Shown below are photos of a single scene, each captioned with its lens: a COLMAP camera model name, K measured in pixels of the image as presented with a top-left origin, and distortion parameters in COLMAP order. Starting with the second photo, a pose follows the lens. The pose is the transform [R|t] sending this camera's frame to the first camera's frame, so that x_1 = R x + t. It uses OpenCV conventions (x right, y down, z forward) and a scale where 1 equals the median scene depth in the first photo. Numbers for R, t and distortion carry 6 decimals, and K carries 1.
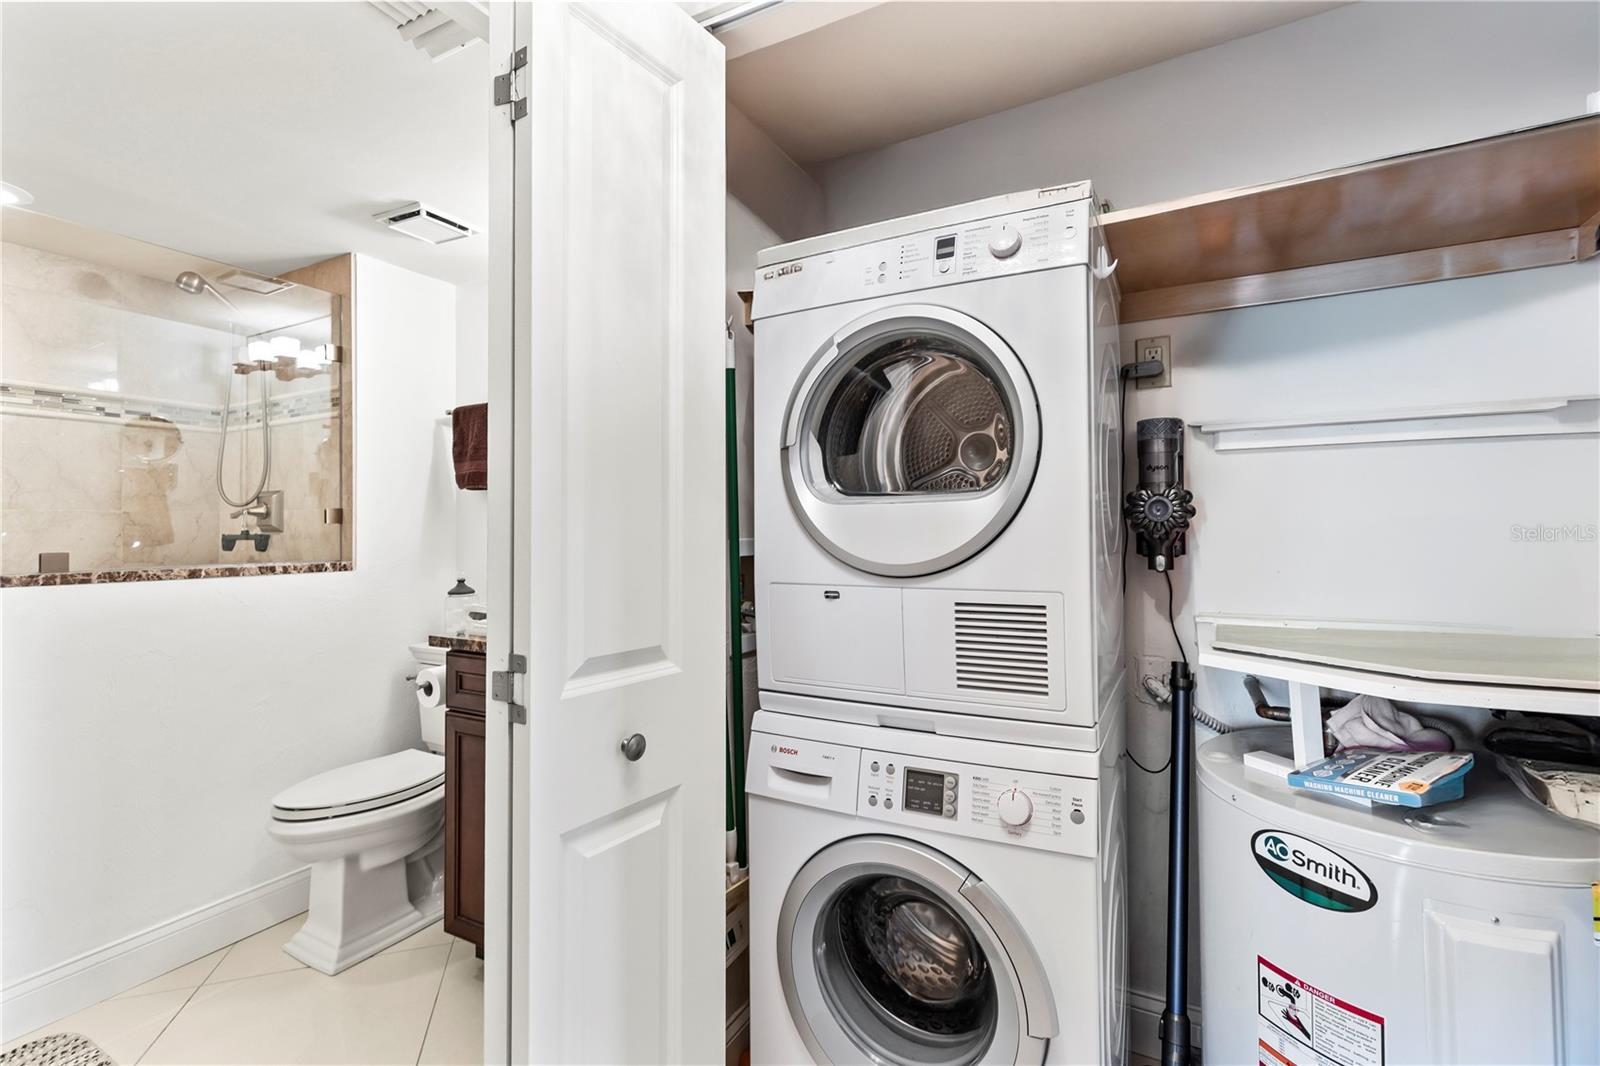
lens RADIAL K [[718.3, 0, 800.1], [0, 718.3, 520.1], [0, 0, 1]] dist [-0.001699, 0.000757]
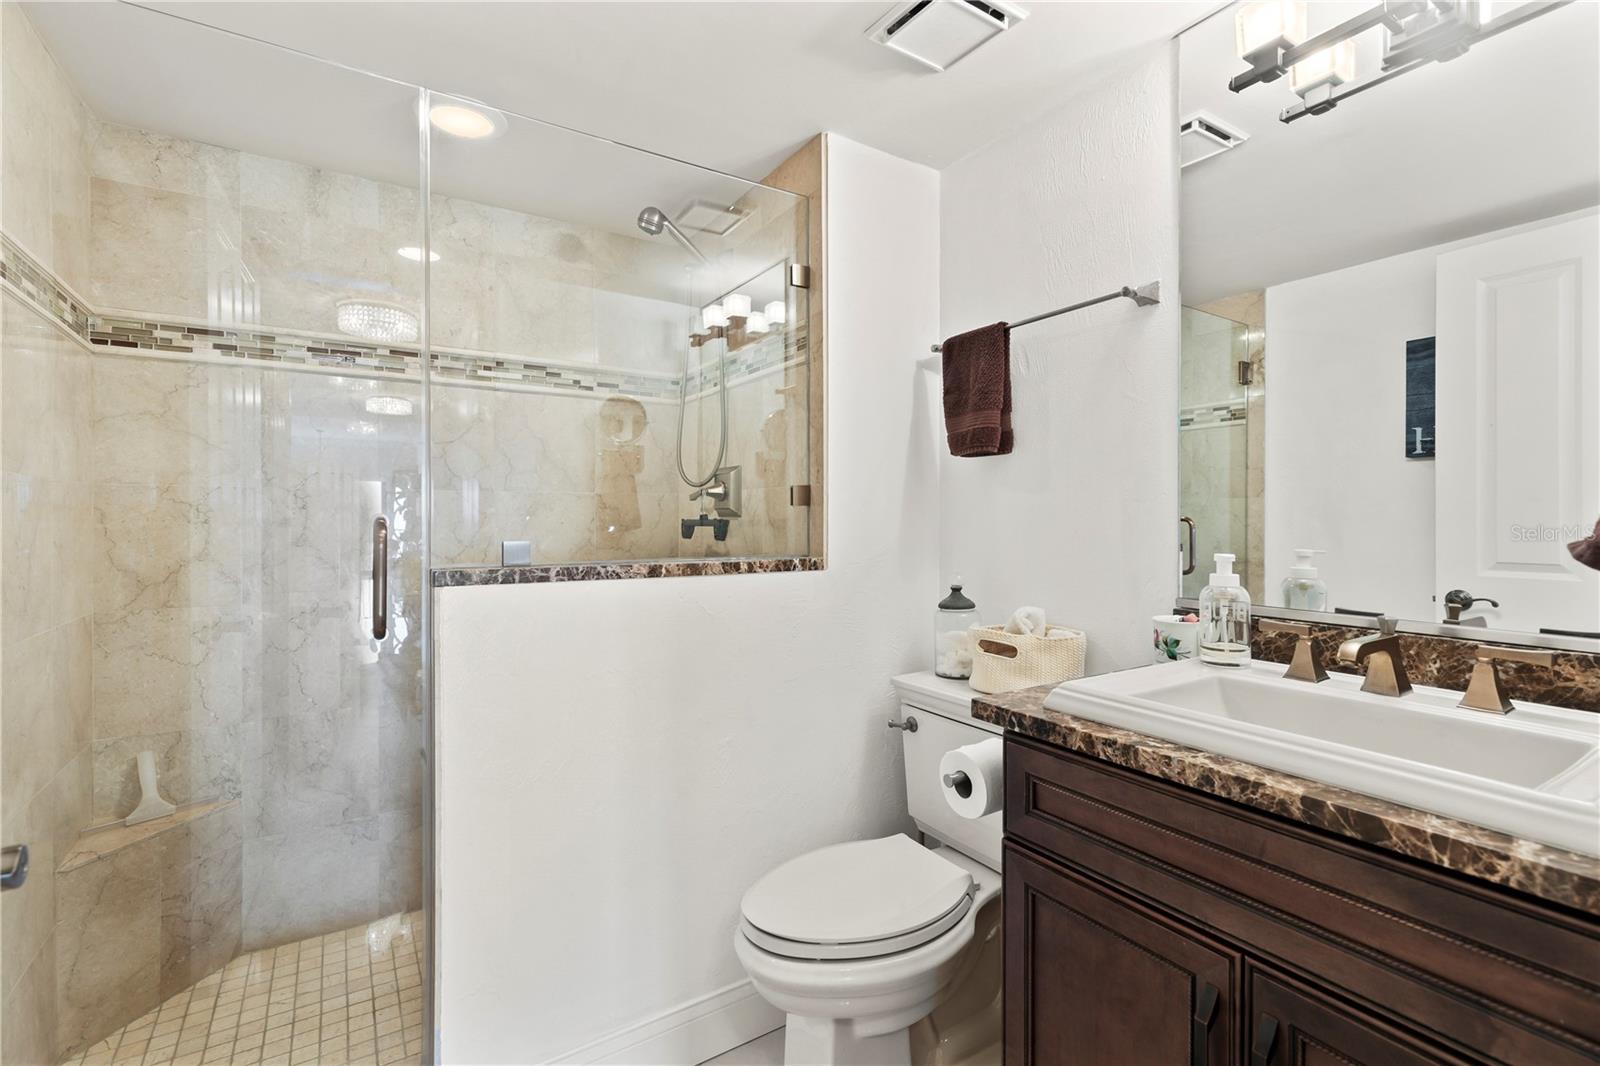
lens RADIAL K [[729.0, 0, 794.6], [0, 729.0, 513.9], [0, 0, 1]] dist [0.008914, -0.000577]
pose [[0.867787, 0.003075, -0.496926, -0.275290], [0.001428, 0.999961, 0.008681, 0.006668], [0.496934, -0.008243, 0.867749, 0.335205]]
